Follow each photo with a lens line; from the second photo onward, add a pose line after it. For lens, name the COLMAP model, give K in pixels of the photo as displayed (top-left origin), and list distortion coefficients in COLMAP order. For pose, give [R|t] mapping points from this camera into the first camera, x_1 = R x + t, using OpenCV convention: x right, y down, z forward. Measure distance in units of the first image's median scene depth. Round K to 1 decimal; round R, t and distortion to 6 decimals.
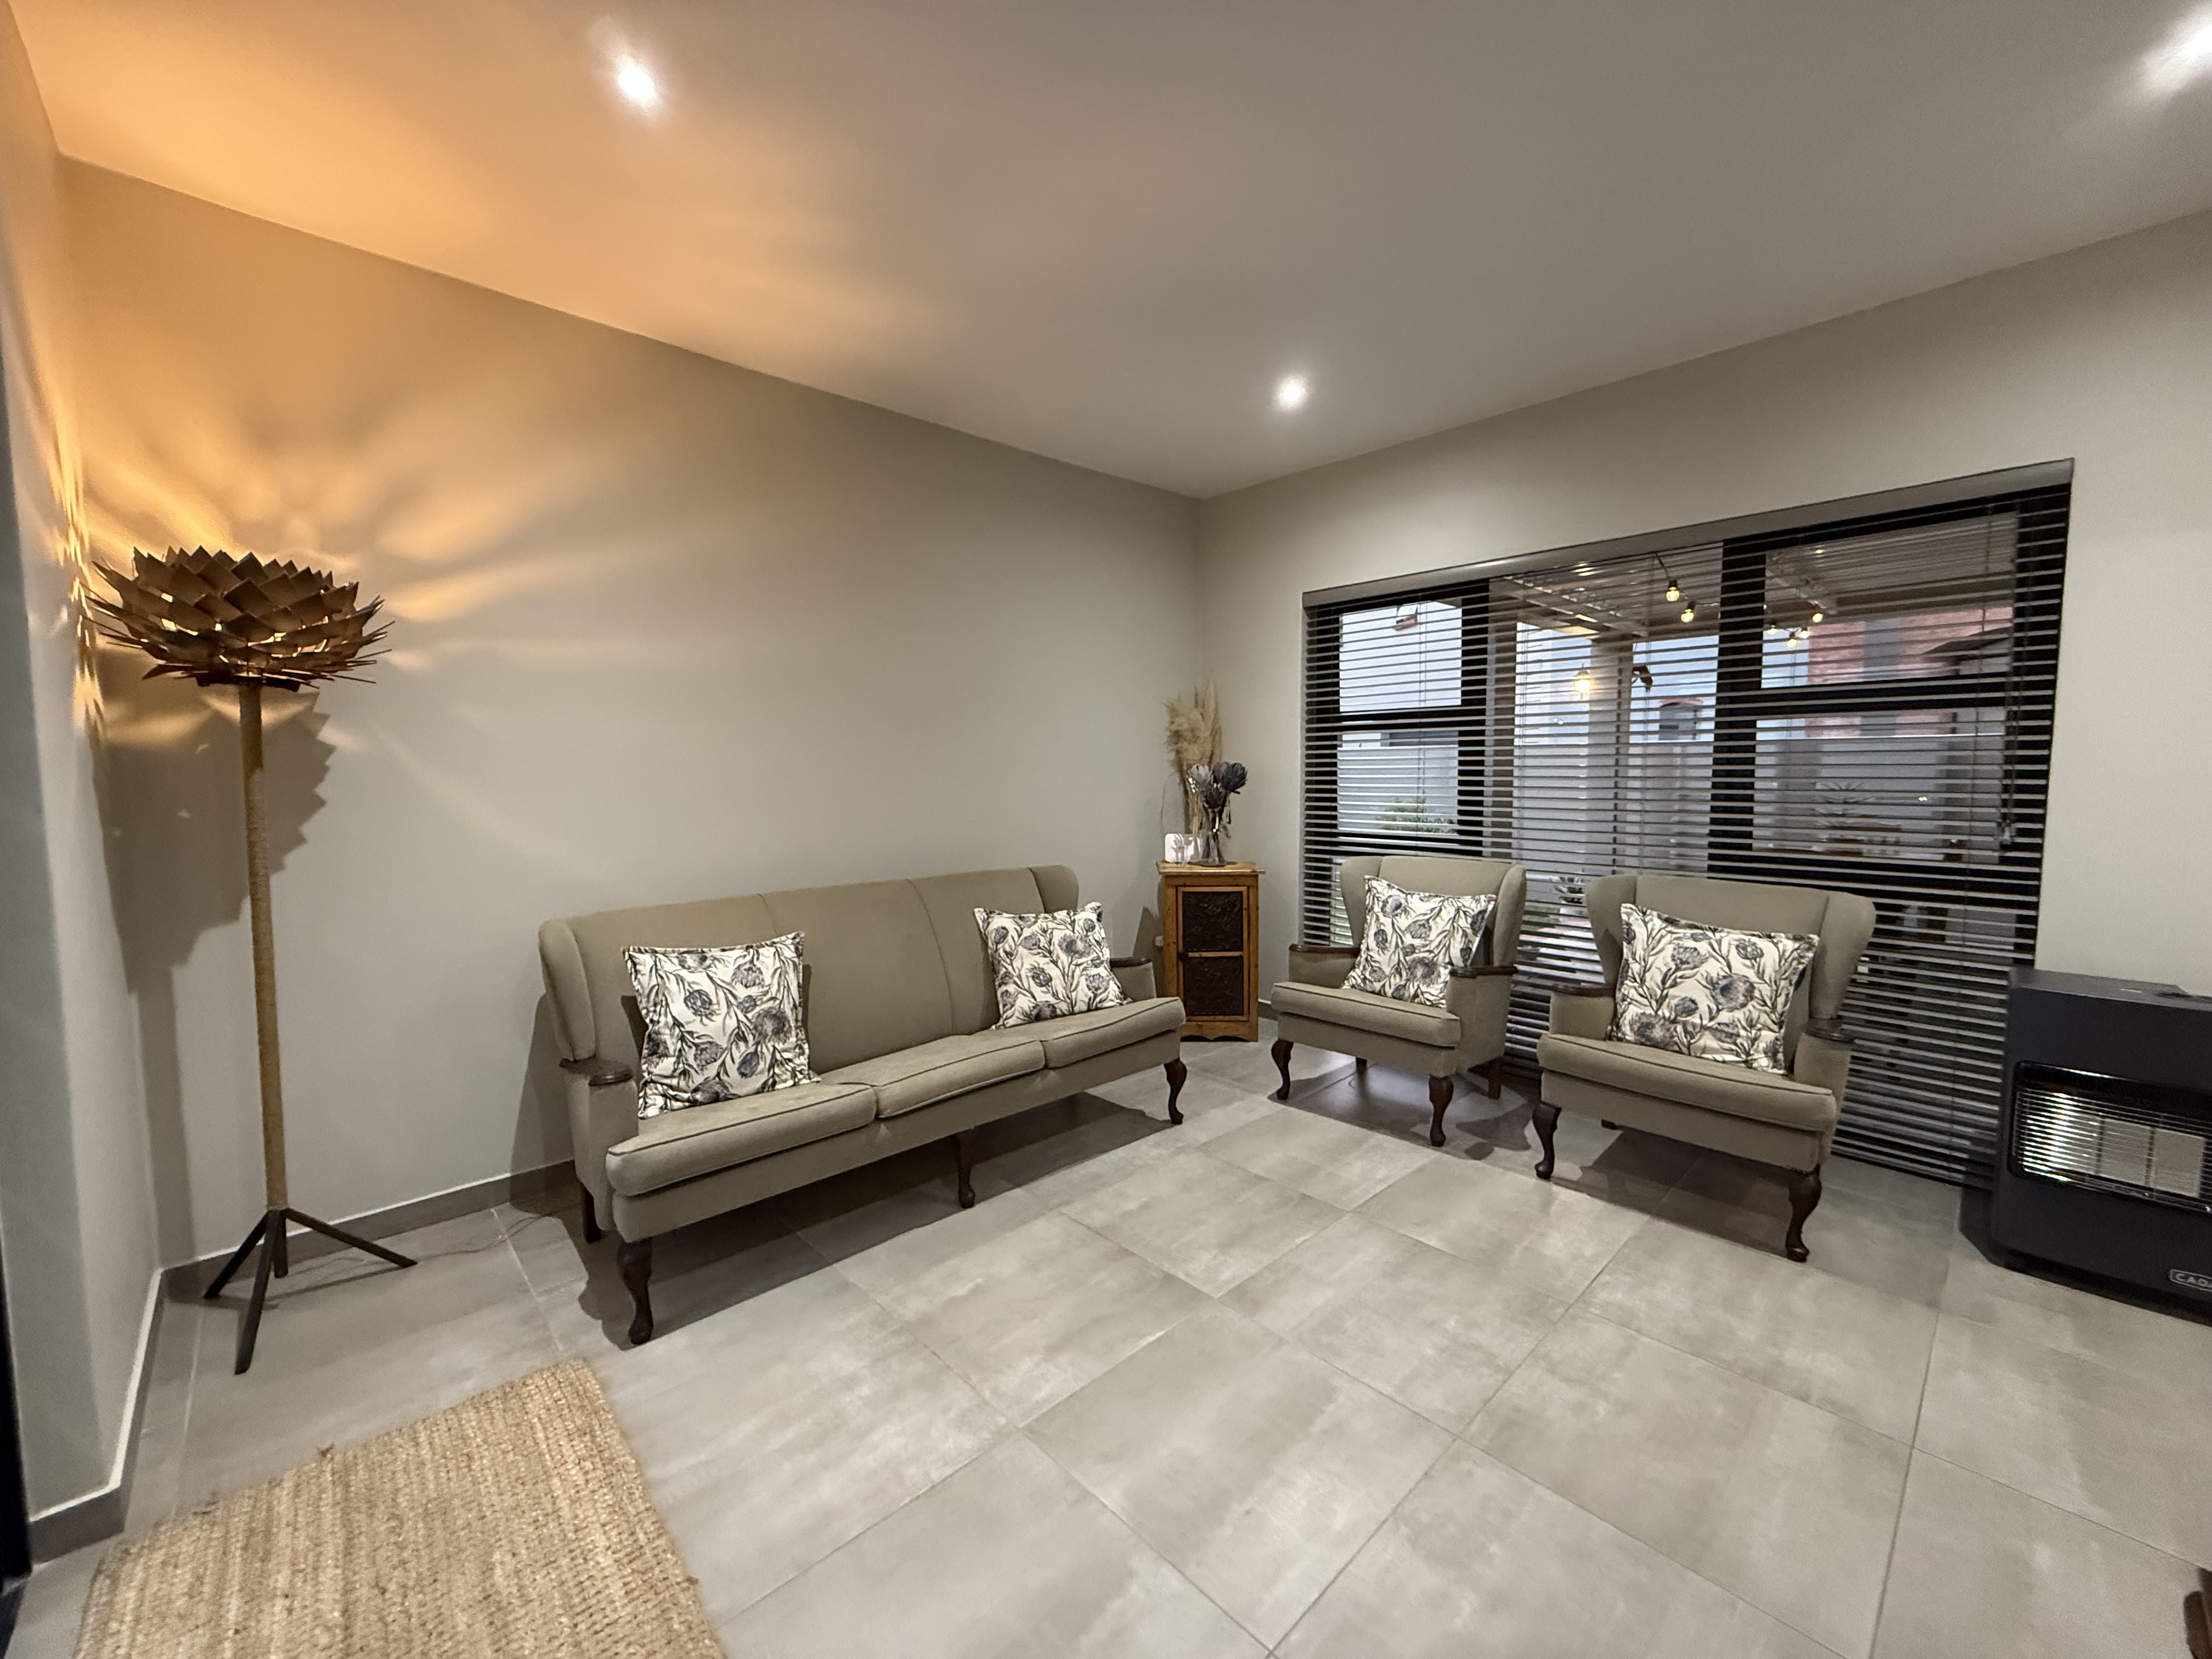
lens RADIAL K [[879.6, 0, 1101.9], [0, 879.6, 834.1], [0, 0, 1]] dist [0.001654, -0.000938]
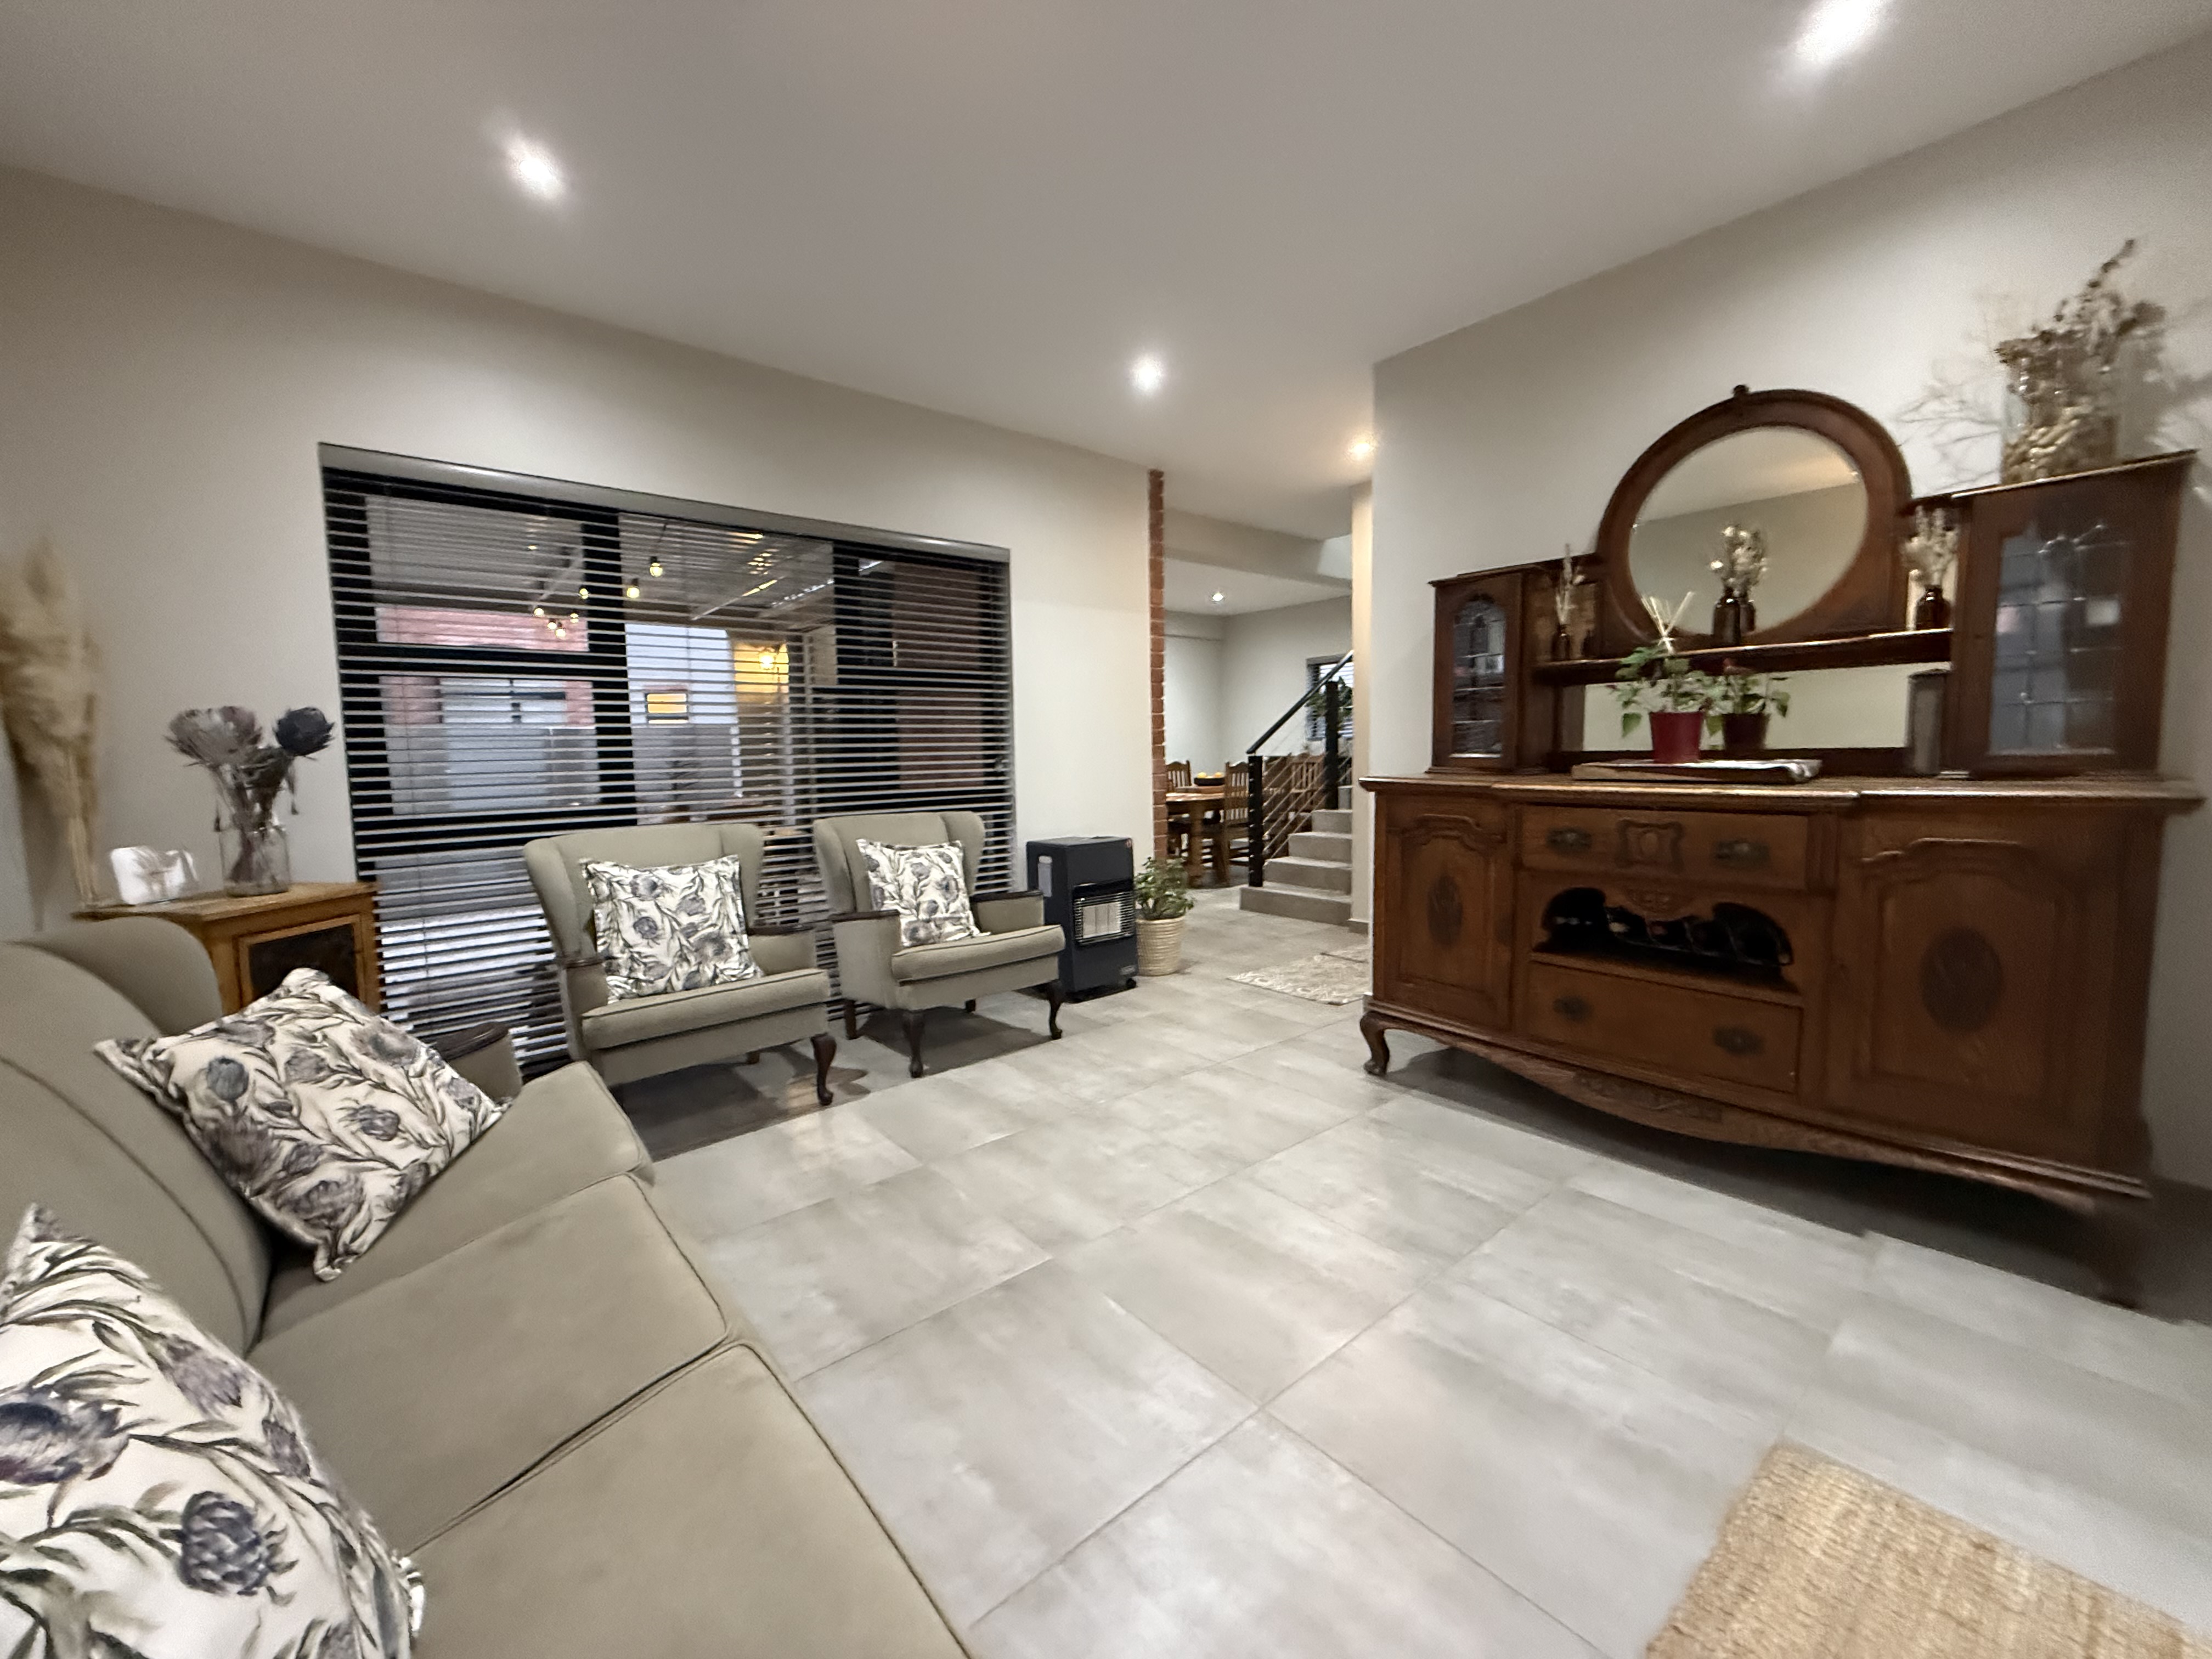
lens RADIAL K [[879.6, 0, 1103.6], [0, 879.6, 834.1], [0, 0, 1]] dist [0.001654, -0.000938]
pose [[0.057793, -0.089235, 0.994332, -0.604754], [0.097720, 0.991720, 0.083321, 0.008061], [-0.993534, 0.092351, 0.066035, 0.676573]]
